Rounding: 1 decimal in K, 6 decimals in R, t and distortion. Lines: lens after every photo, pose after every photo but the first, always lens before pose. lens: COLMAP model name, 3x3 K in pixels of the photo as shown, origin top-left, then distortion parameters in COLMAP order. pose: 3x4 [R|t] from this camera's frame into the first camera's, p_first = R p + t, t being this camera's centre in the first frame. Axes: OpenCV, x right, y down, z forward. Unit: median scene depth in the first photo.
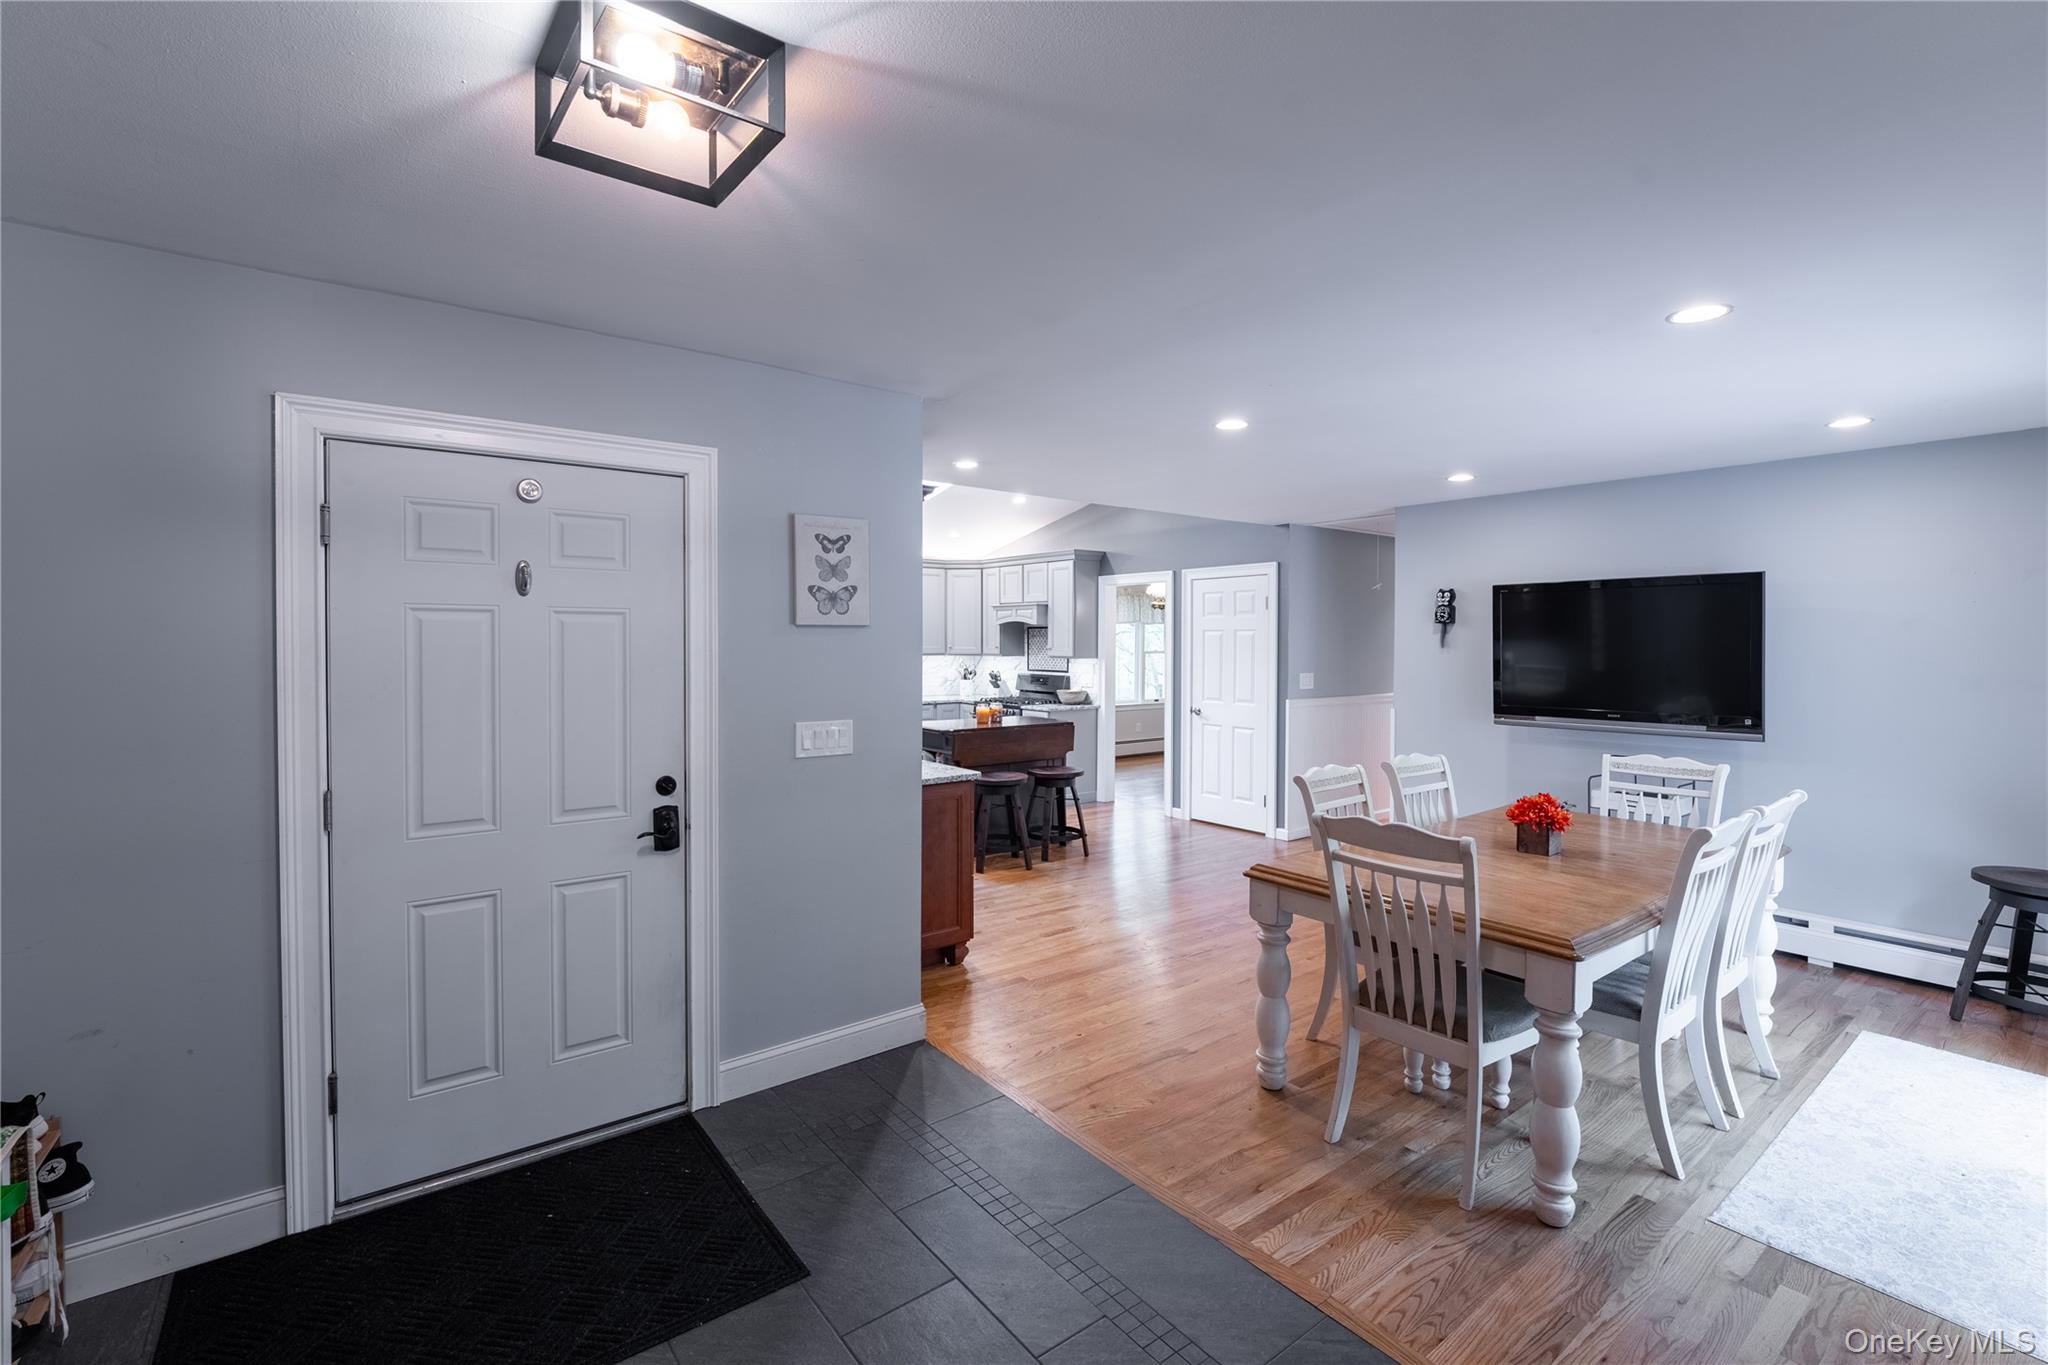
lens RADIAL K [[887.4, 0, 1017.8], [0, 887.4, 669.0], [0, 0, 1]] dist [-0.008364, 0.001108]
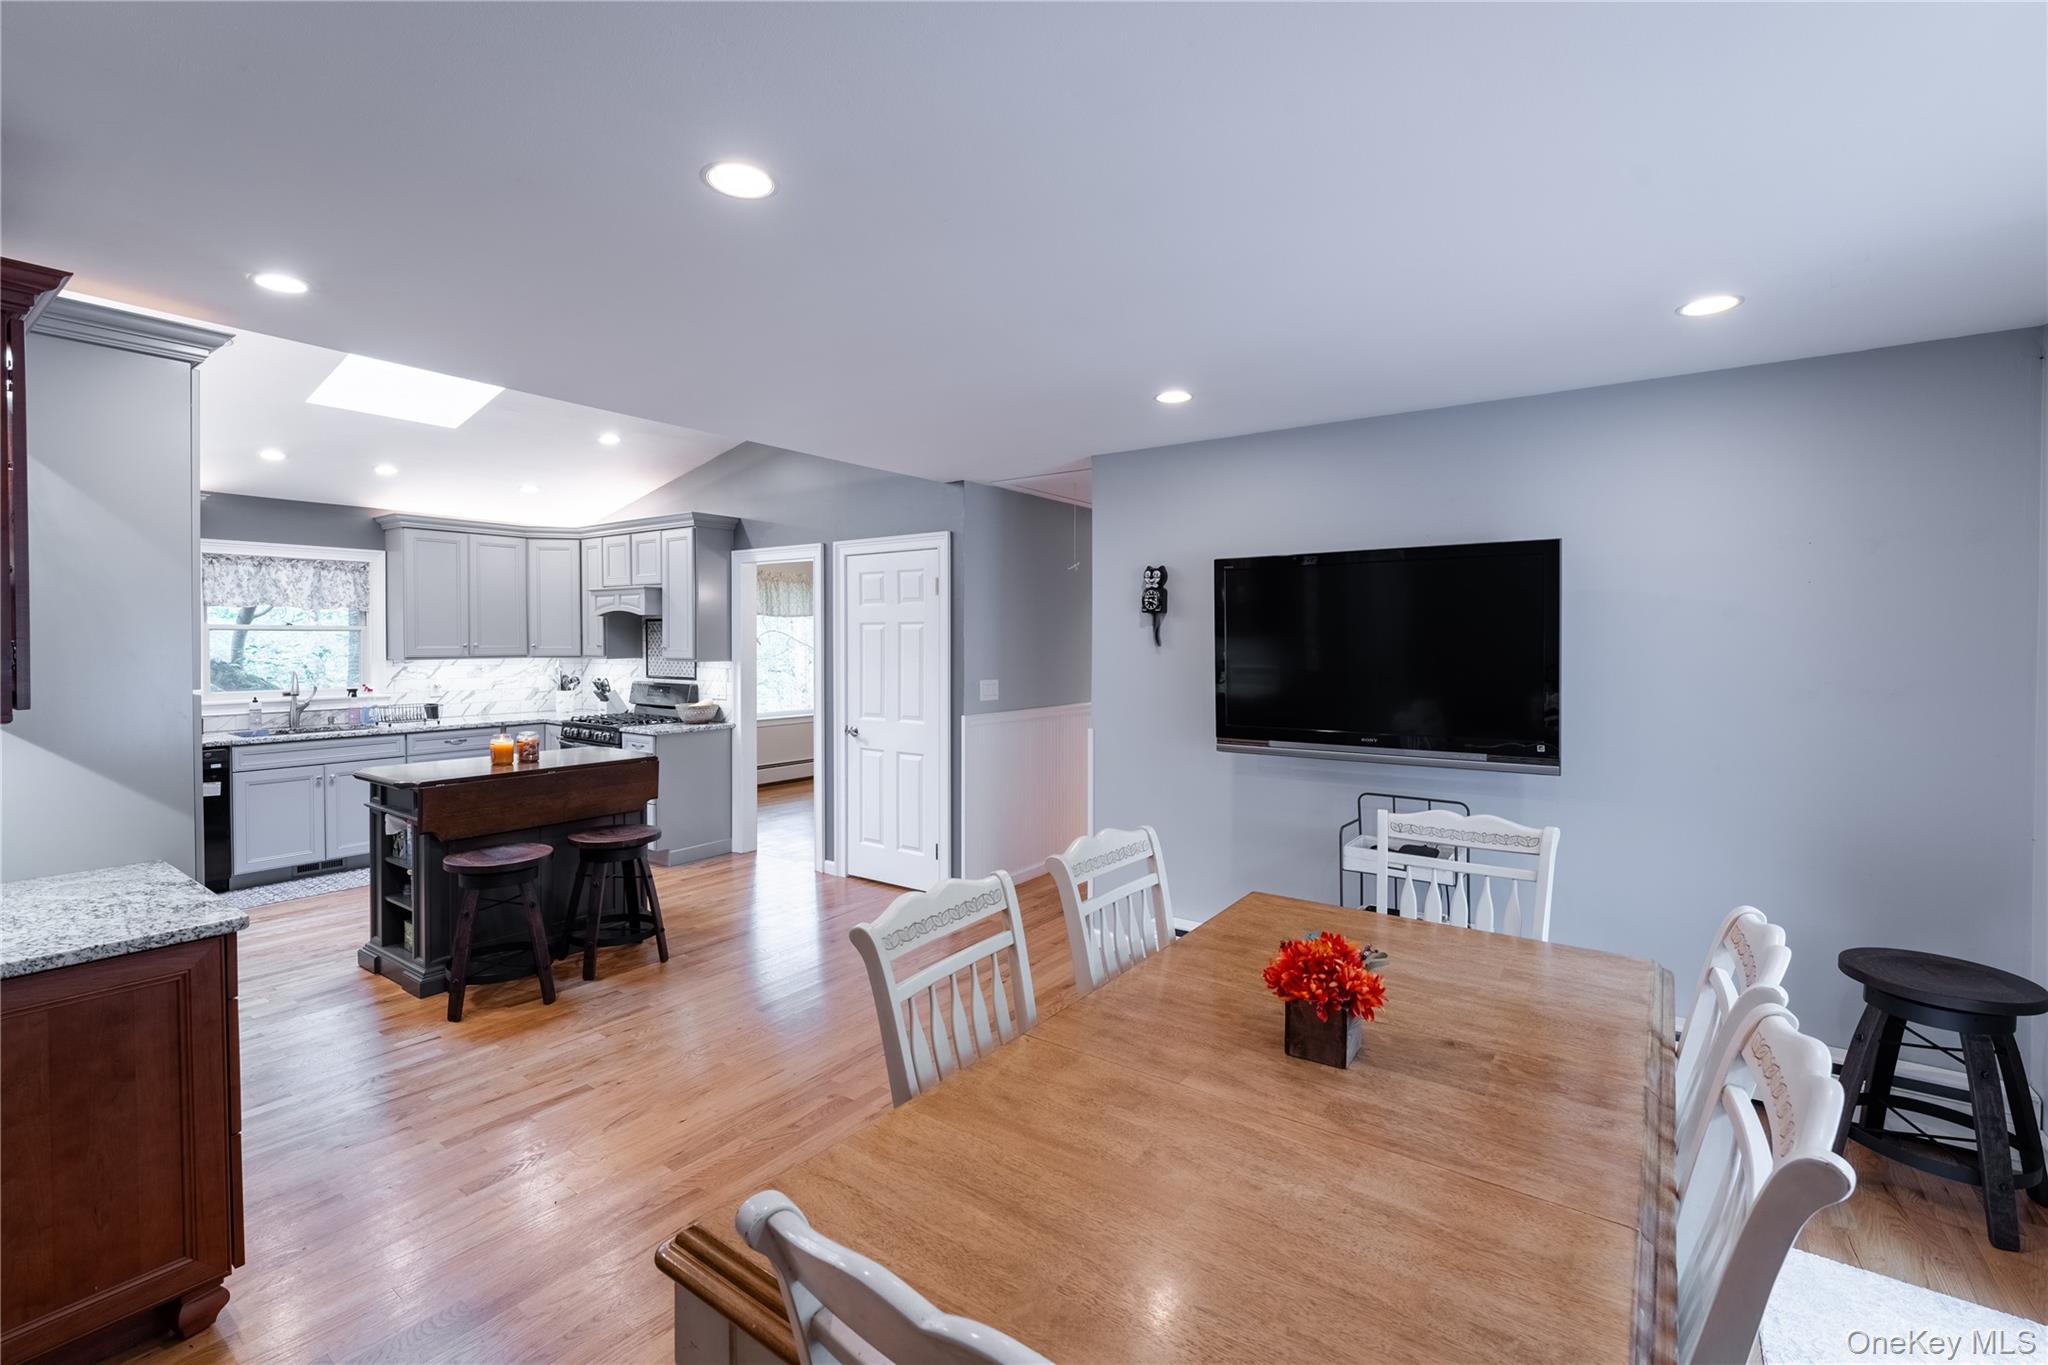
lens RADIAL K [[887.4, 0, 1021.7], [0, 887.4, 667.5], [0, 0, 1]] dist [-0.008364, 0.001108]
pose [[0.956326, -0.009283, 0.292154, 0.133185], [0.009225, 0.999956, 0.001577, -0.006839], [-0.292156, 0.001187, 0.956370, 0.271041]]
